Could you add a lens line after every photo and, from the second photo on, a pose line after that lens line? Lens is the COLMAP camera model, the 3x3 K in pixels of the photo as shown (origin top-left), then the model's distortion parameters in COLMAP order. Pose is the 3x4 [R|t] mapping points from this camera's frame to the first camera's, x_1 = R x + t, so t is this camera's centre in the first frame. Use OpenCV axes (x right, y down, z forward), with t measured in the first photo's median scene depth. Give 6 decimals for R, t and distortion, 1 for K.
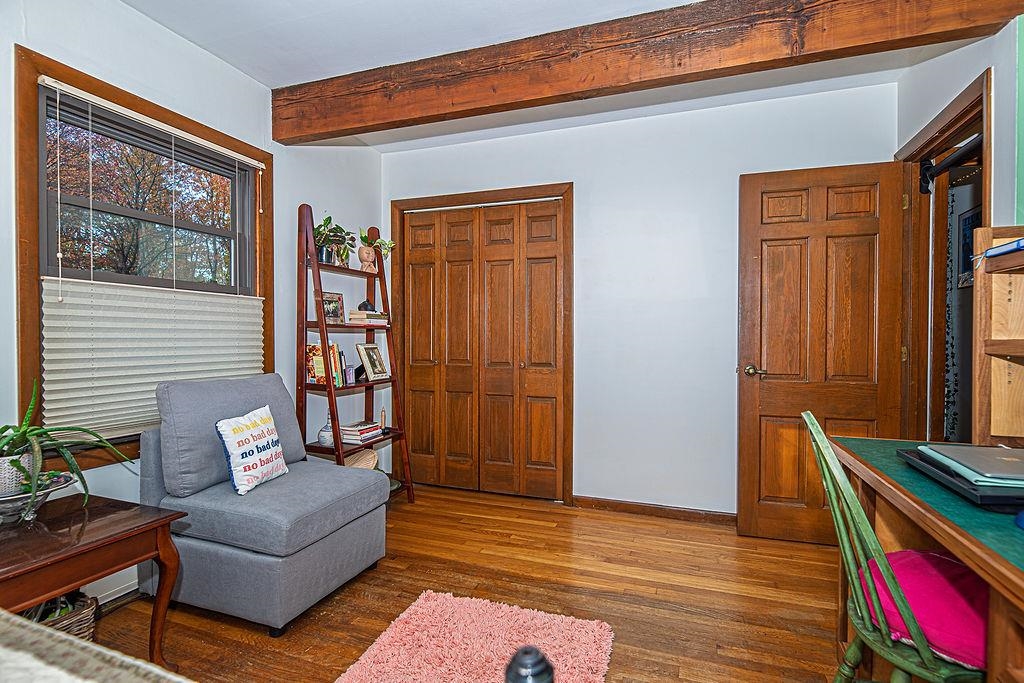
lens RADIAL K [[495.4, 0, 513.3], [0, 495.4, 339.9], [0, 0, 1]] dist [0.002787, -0.003789]
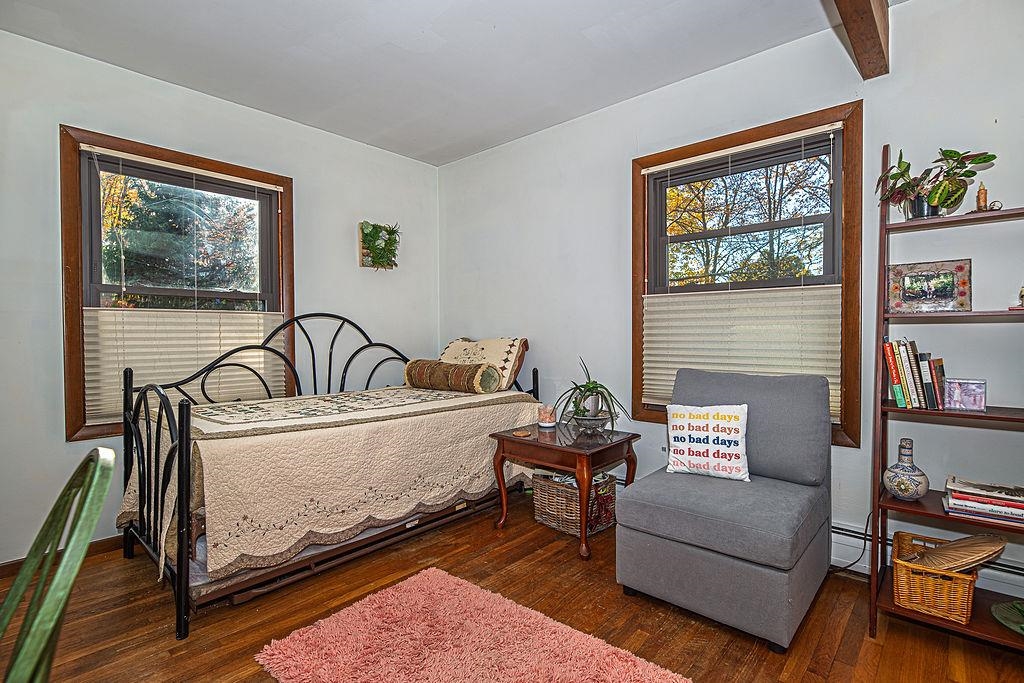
lens RADIAL K [[495.4, 0, 511.8], [0, 495.4, 344.0], [0, 0, 1]] dist [0.002787, -0.003789]
pose [[-0.365969, 0.006580, -0.930604, 0.569315], [-0.010062, 0.999889, 0.011027, 0.011933], [0.930573, 0.013400, -0.365862, 0.981293]]
